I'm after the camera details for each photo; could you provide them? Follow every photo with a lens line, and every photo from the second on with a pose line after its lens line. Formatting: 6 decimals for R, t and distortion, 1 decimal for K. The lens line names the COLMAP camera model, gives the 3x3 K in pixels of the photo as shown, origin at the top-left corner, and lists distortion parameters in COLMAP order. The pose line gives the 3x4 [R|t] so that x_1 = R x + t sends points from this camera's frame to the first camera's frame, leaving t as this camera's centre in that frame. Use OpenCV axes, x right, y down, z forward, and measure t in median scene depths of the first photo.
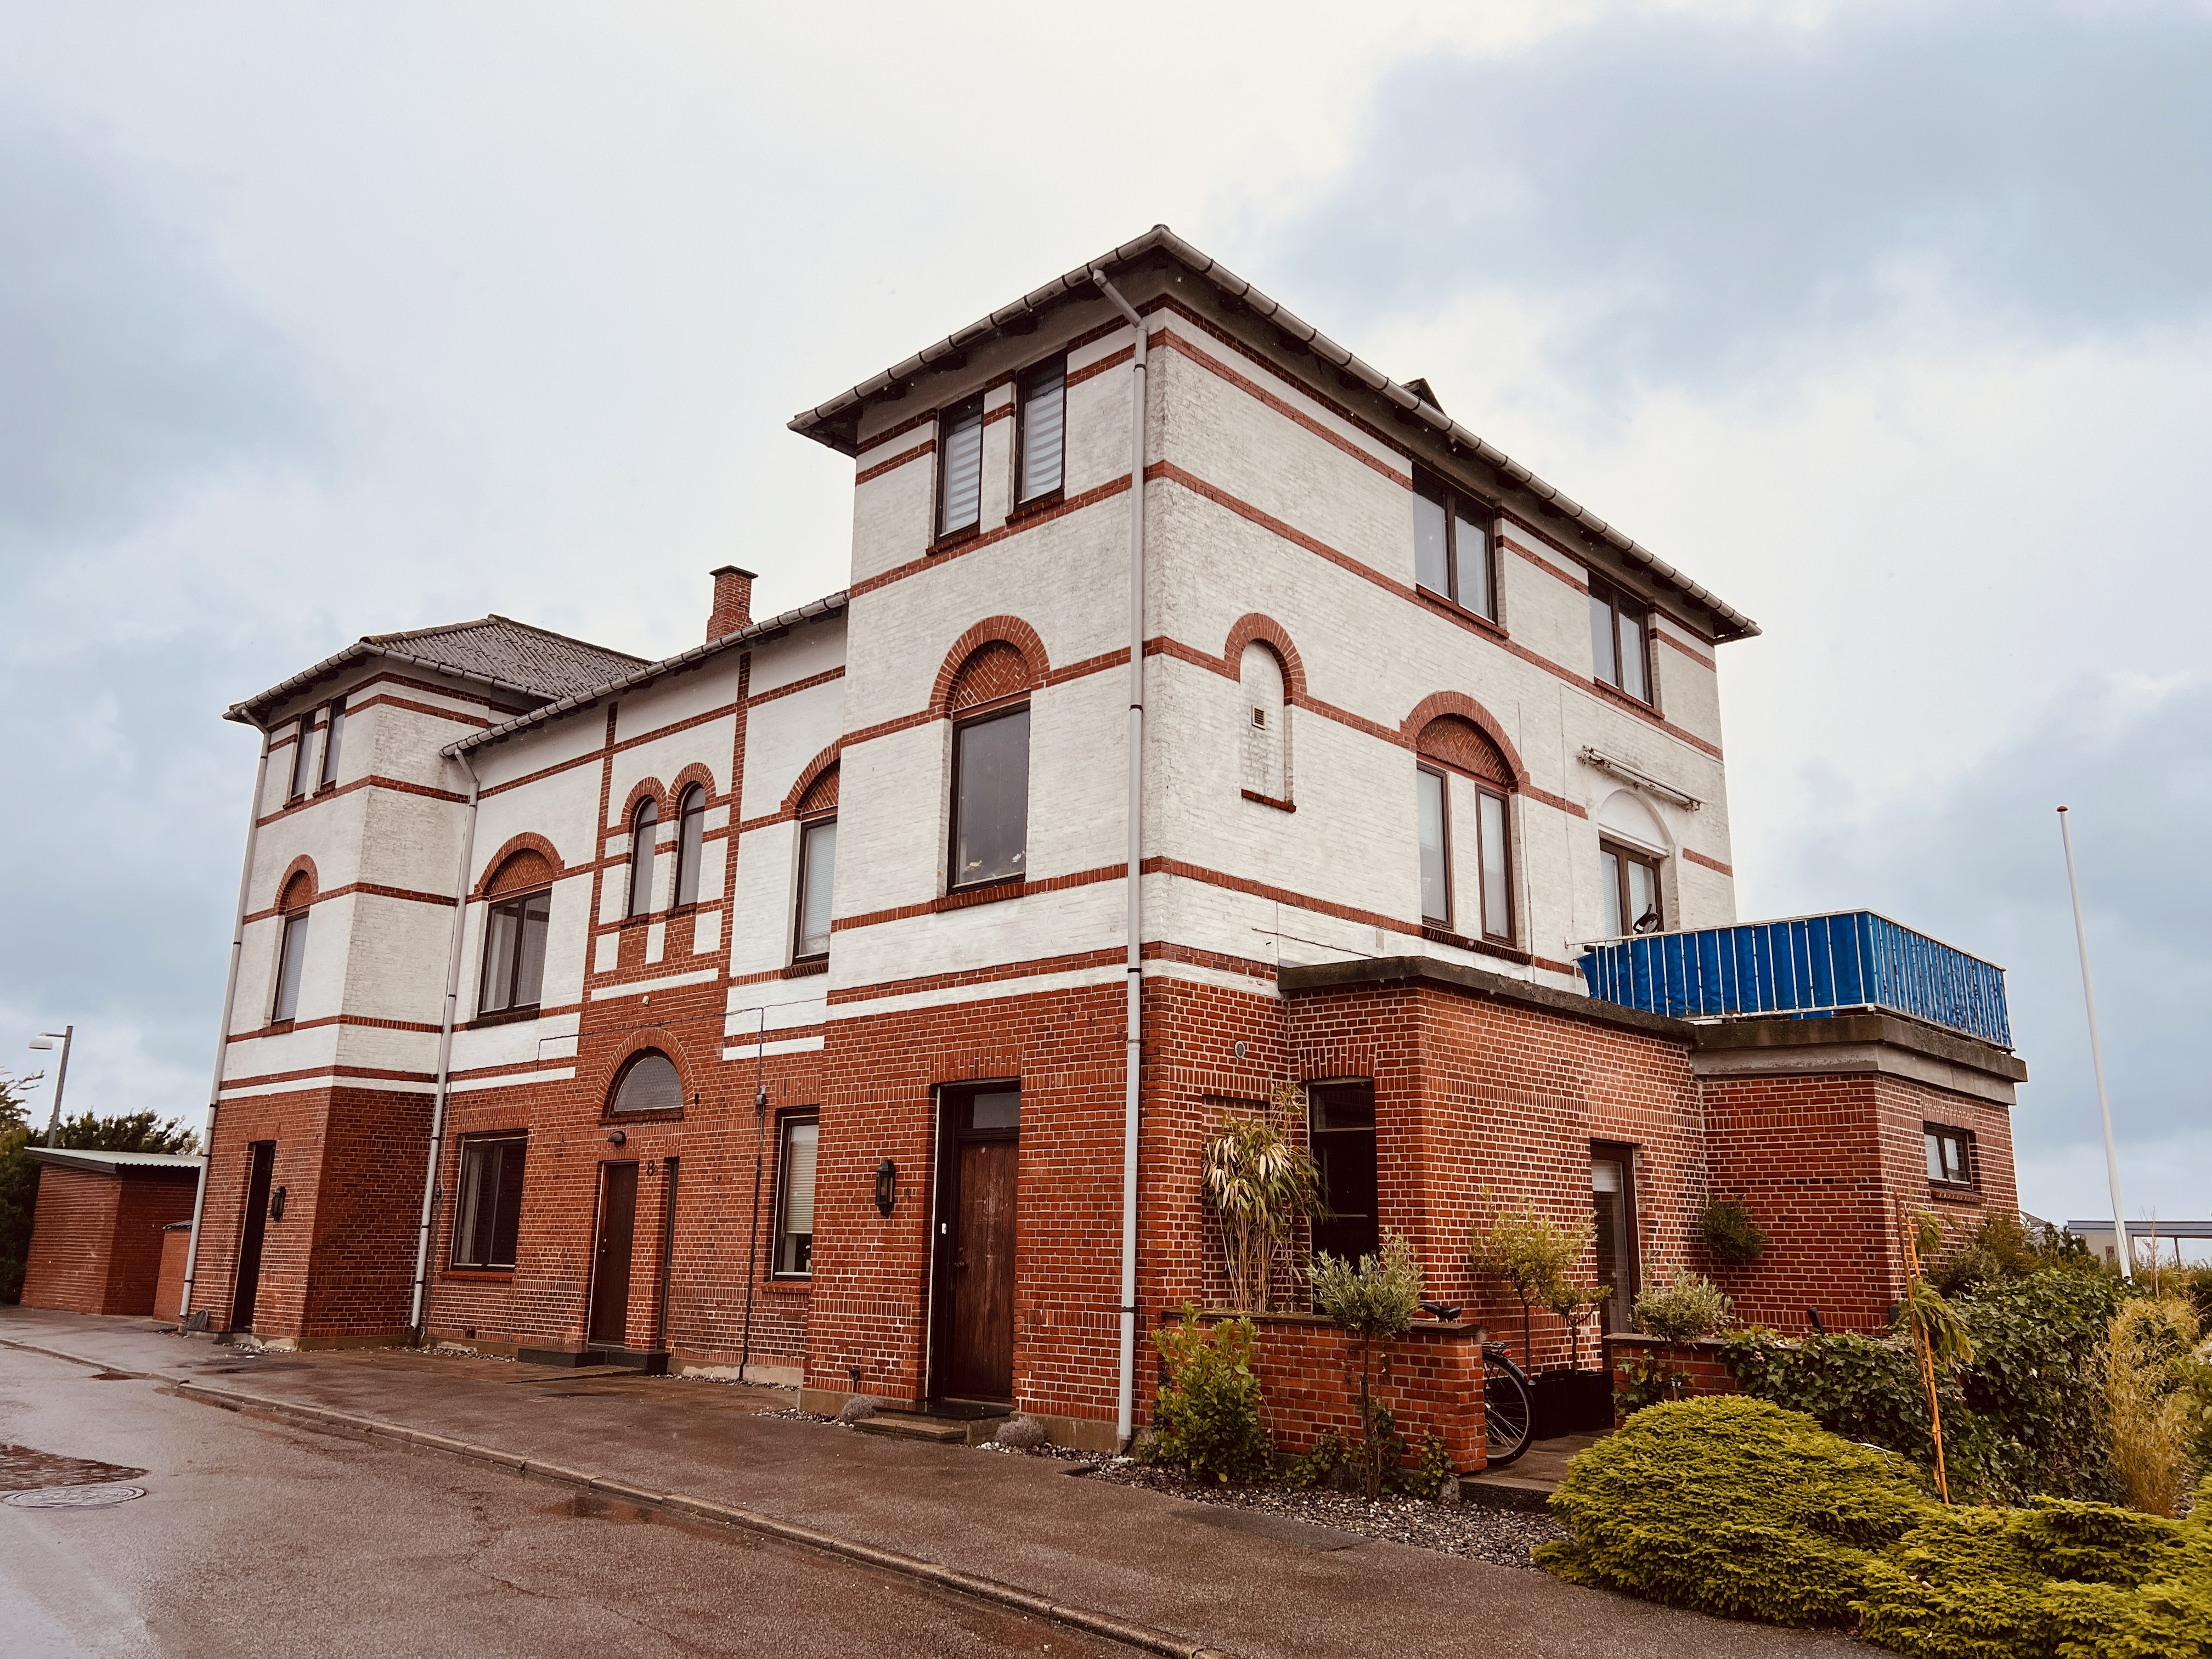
lens RADIAL K [[1669.3, 0, 1106.0], [0, 1669.3, 829.5], [0, 0, 1]] dist [0.122428, -0.273997]
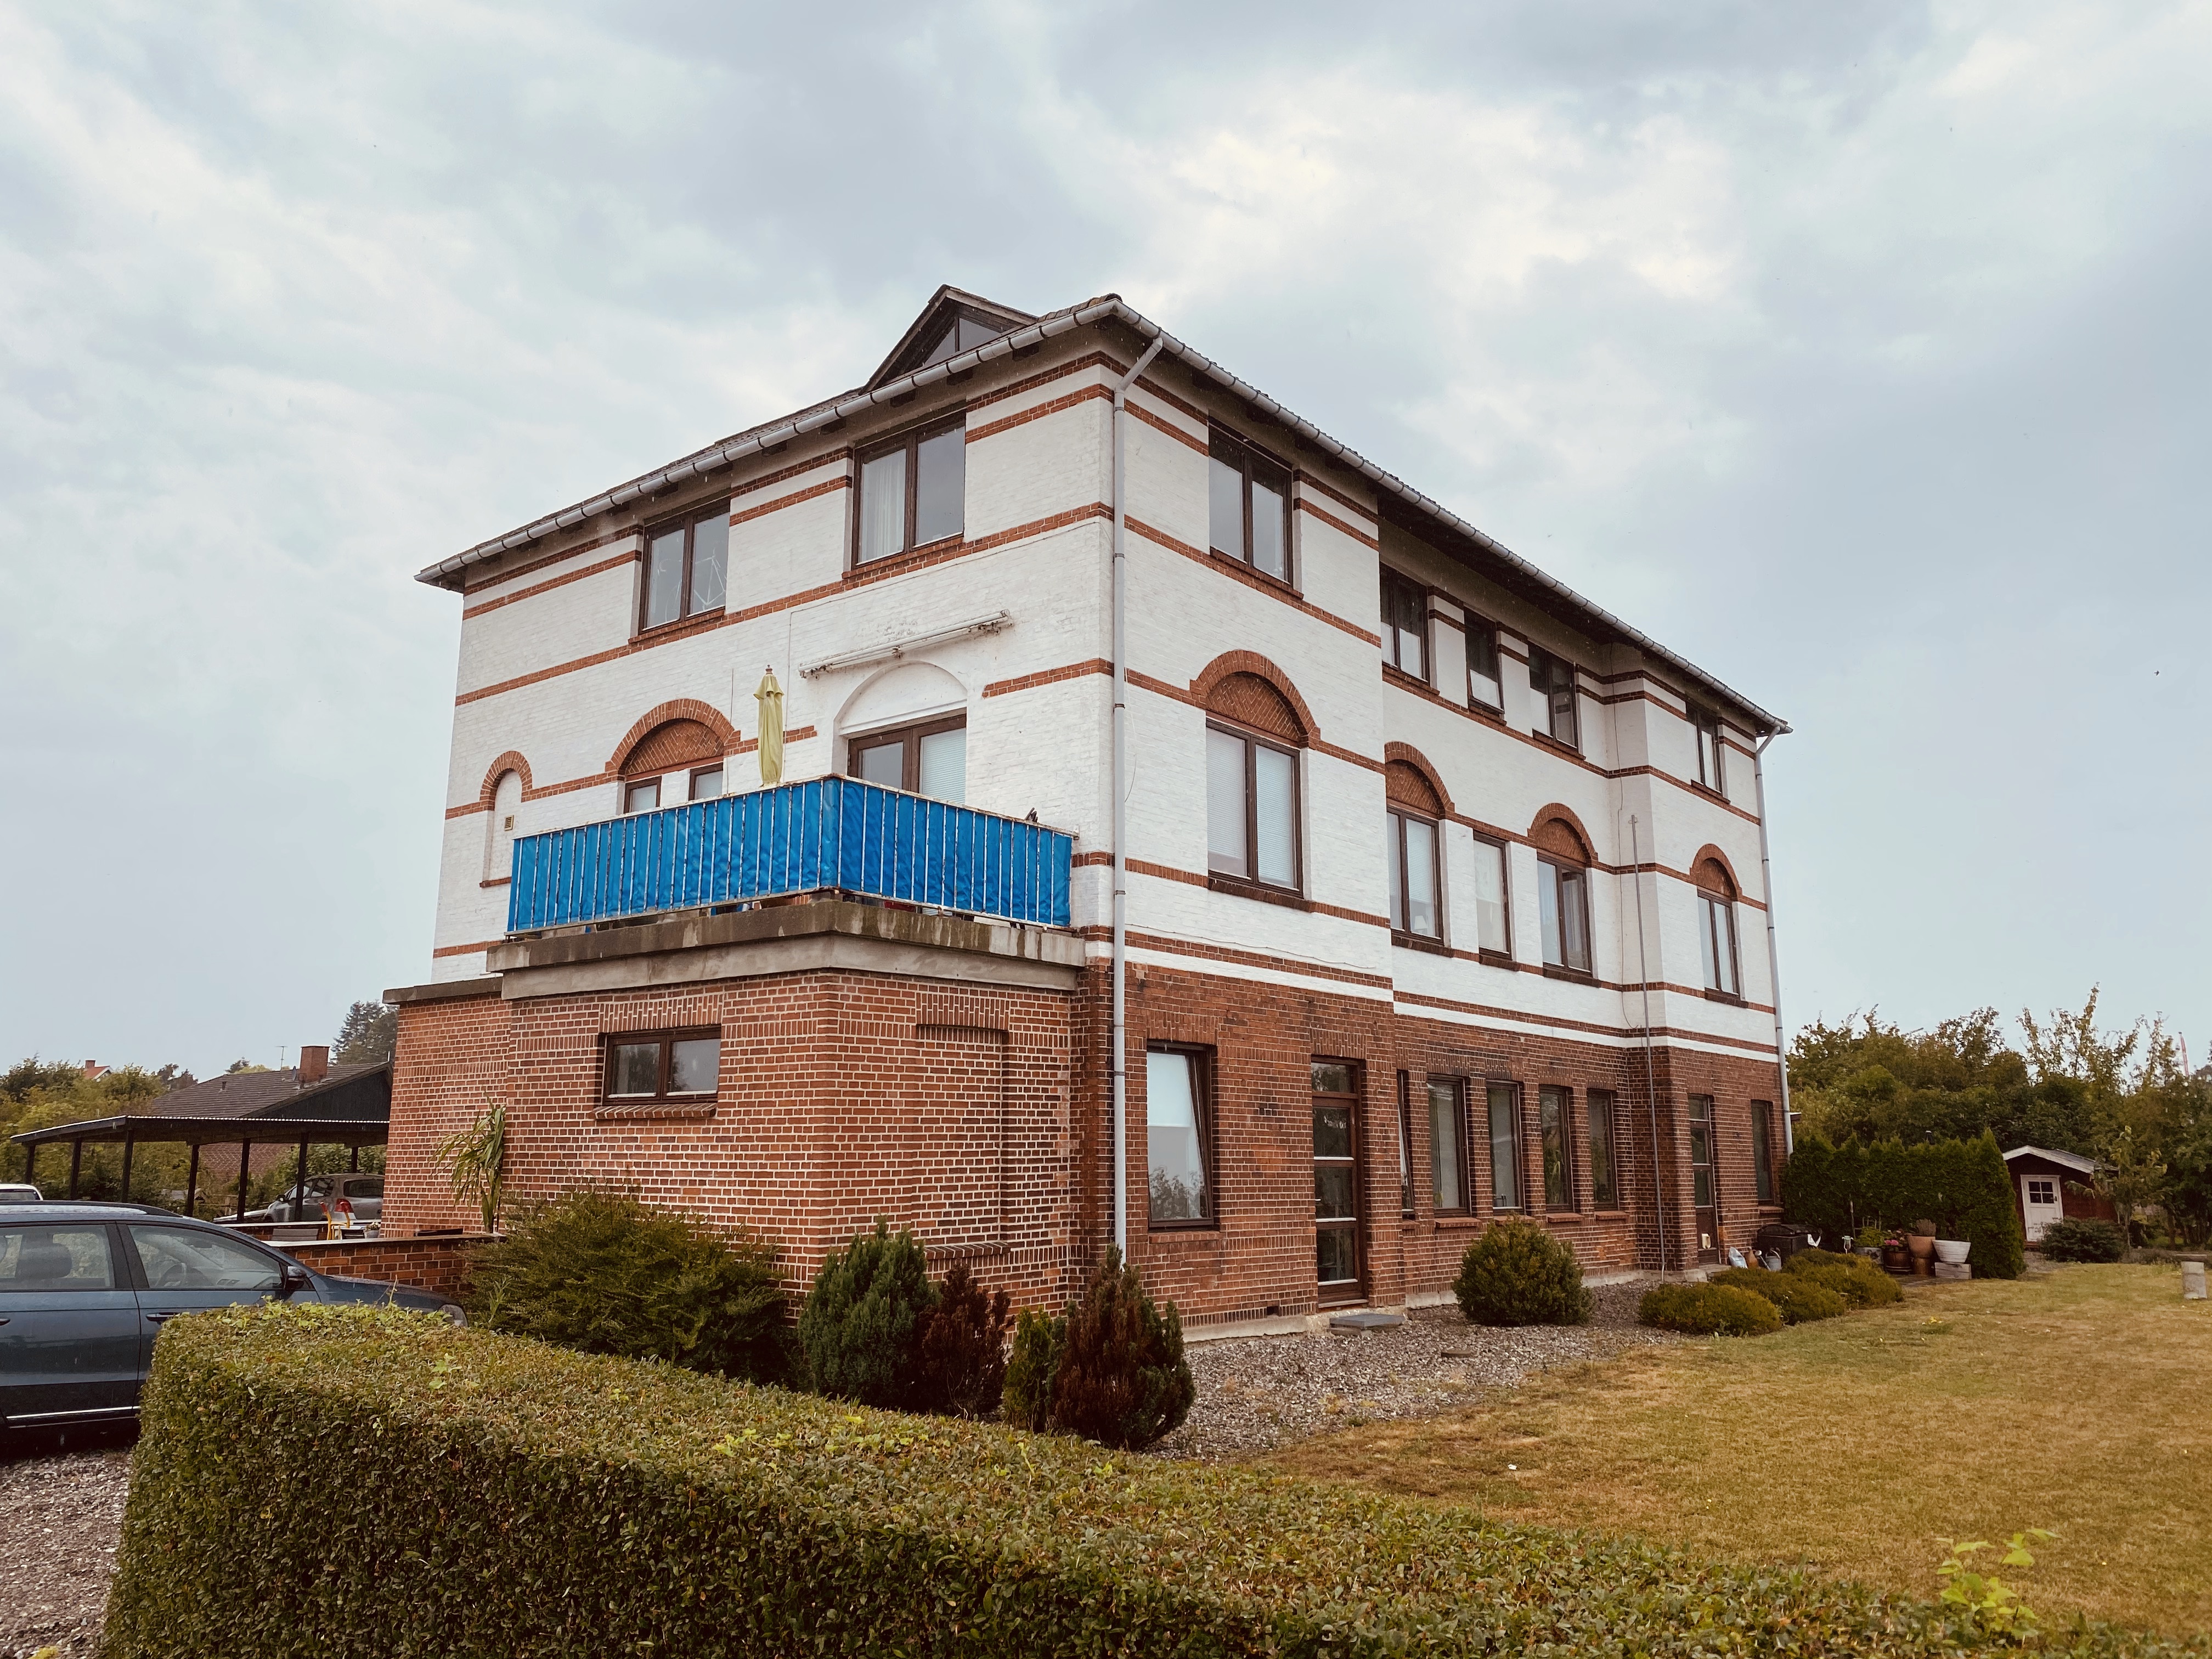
lens RADIAL K [[1701.0, 0, 1110.3], [0, 1701.0, 807.7], [0, 0, 1]] dist [0.159436, -0.481409]
pose [[0.071460, -0.220927, -0.972669, 1.273502], [0.239249, 0.950490, -0.198313, 0.274407], [0.968325, -0.218539, 0.120779, 1.066220]]
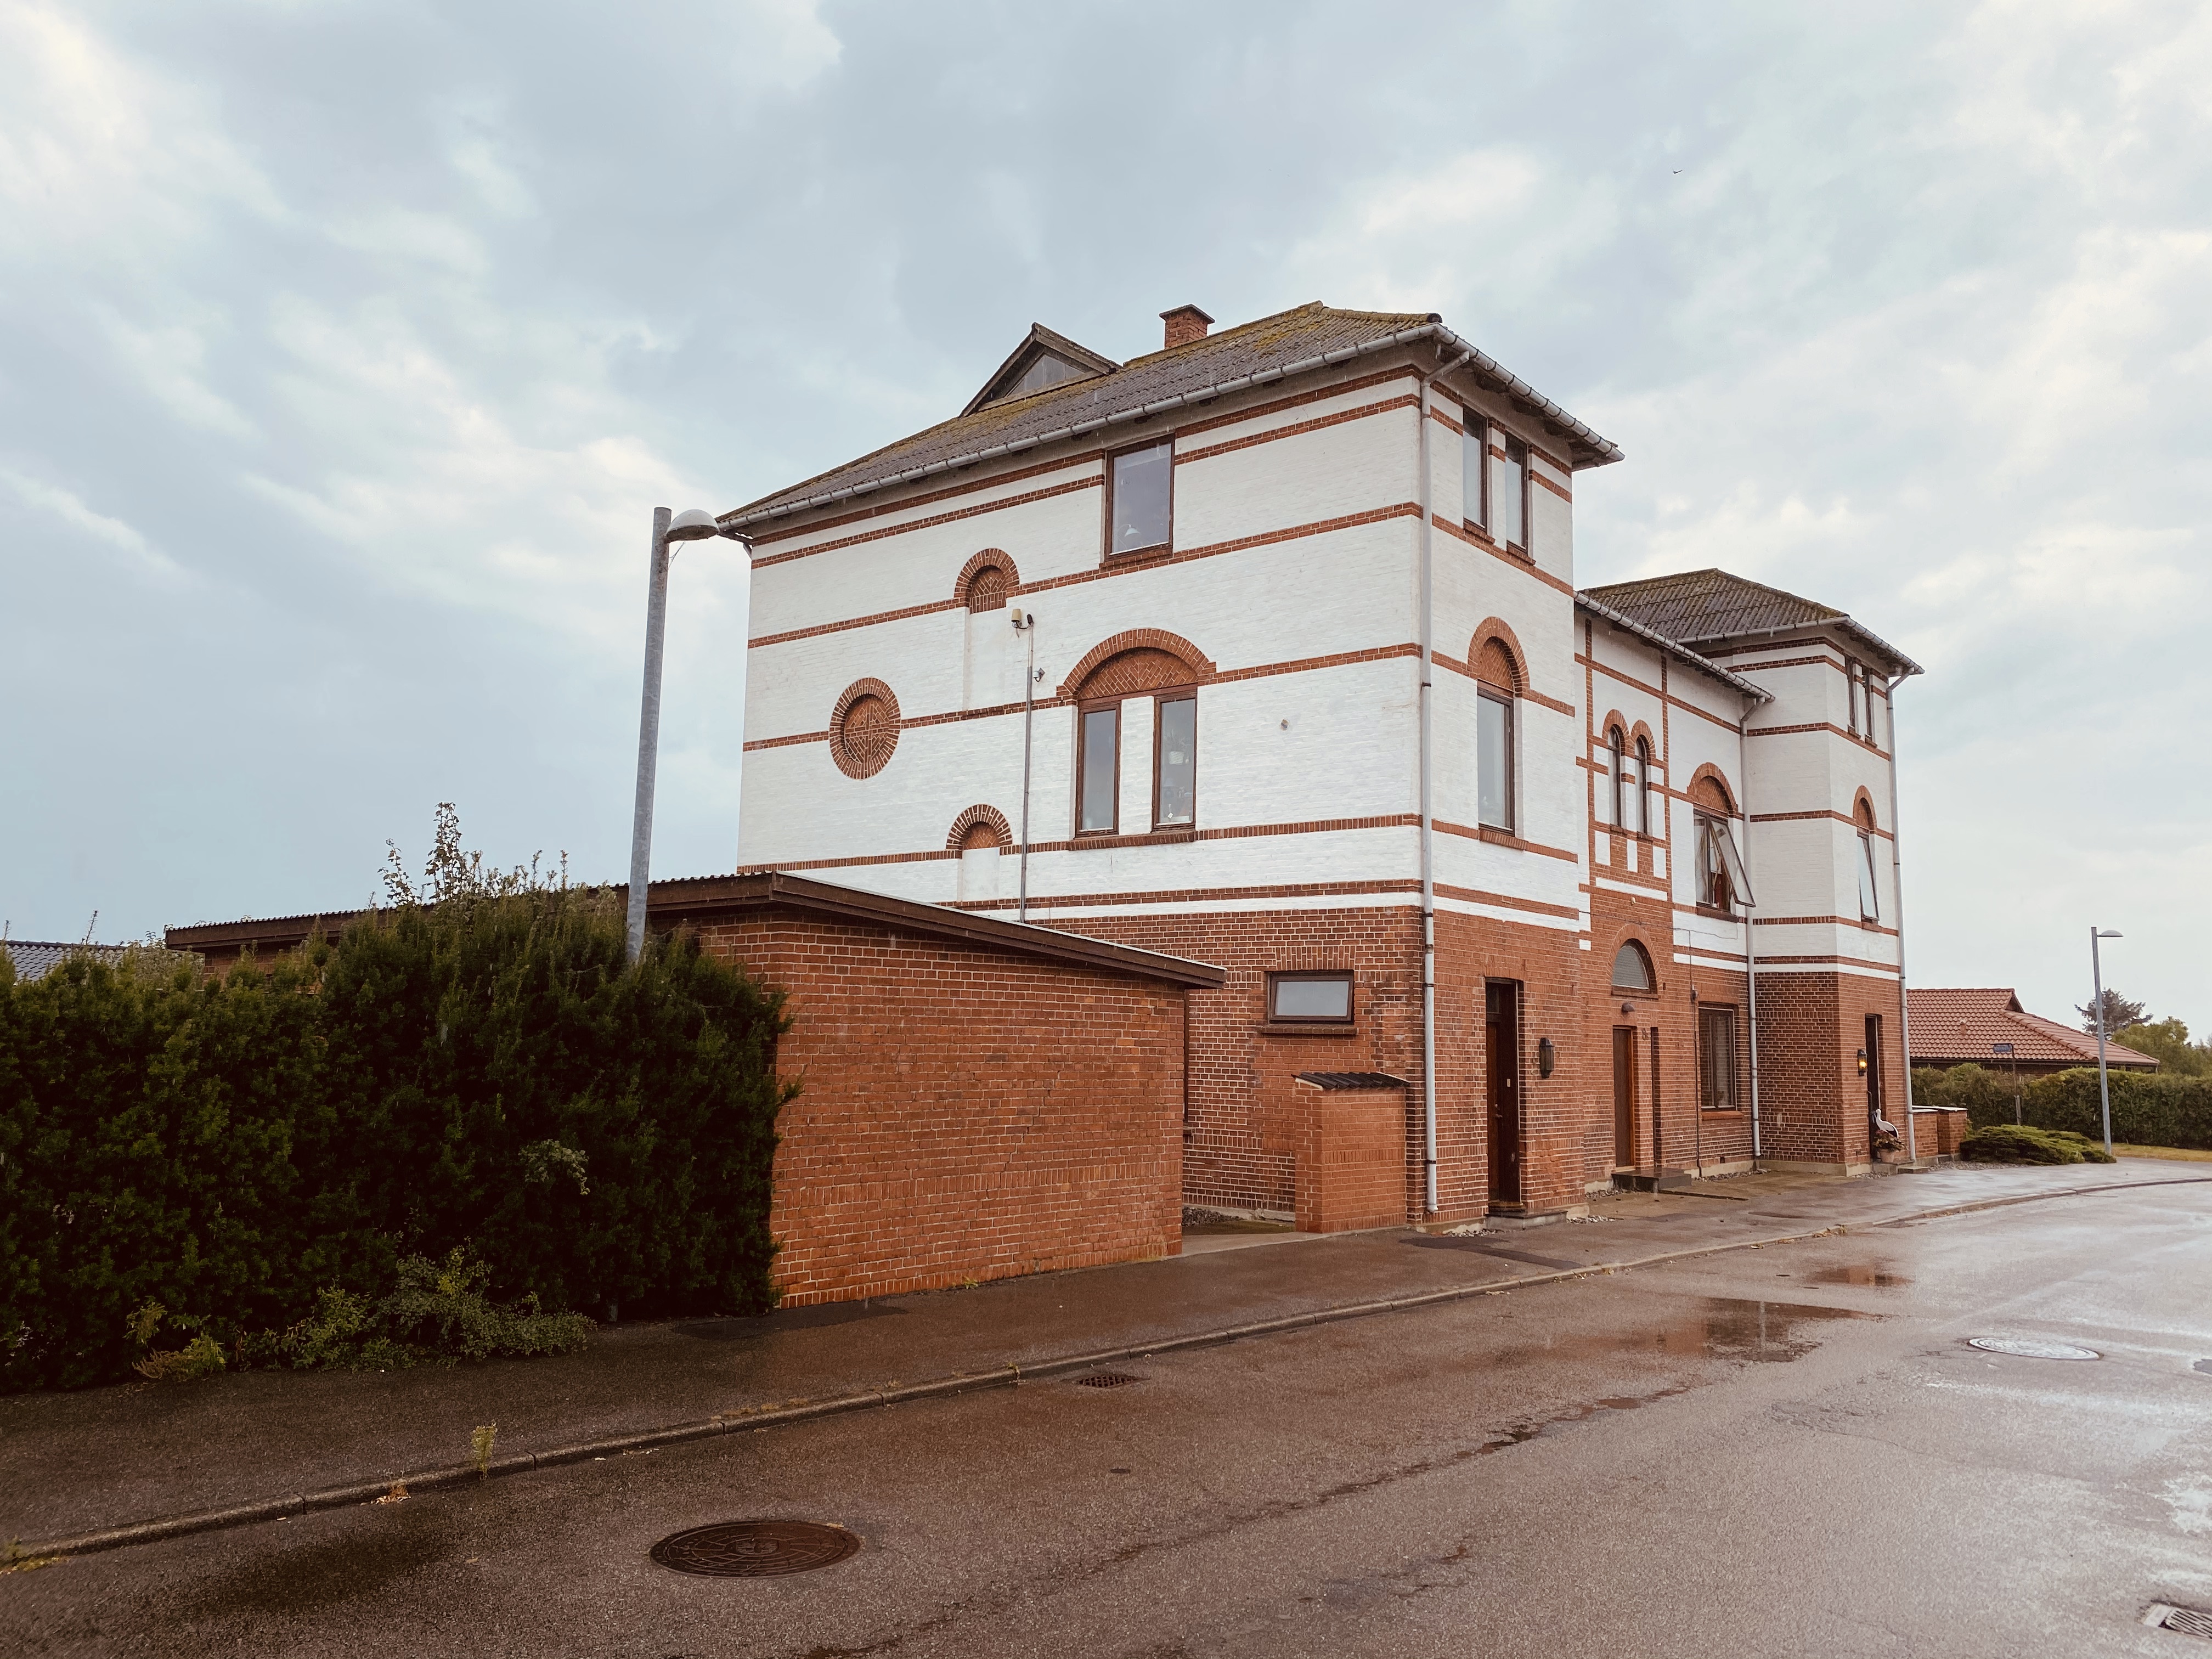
lens RADIAL K [[1701.0, 0, 1110.3], [0, 1701.0, 807.7], [0, 0, 1]] dist [0.159436, -0.481409]
pose [[-0.079412, 0.121119, 0.989456, -1.714526], [-0.260788, 0.955497, -0.137893, 0.353768], [-0.962124, -0.268989, -0.044291, 1.637480]]
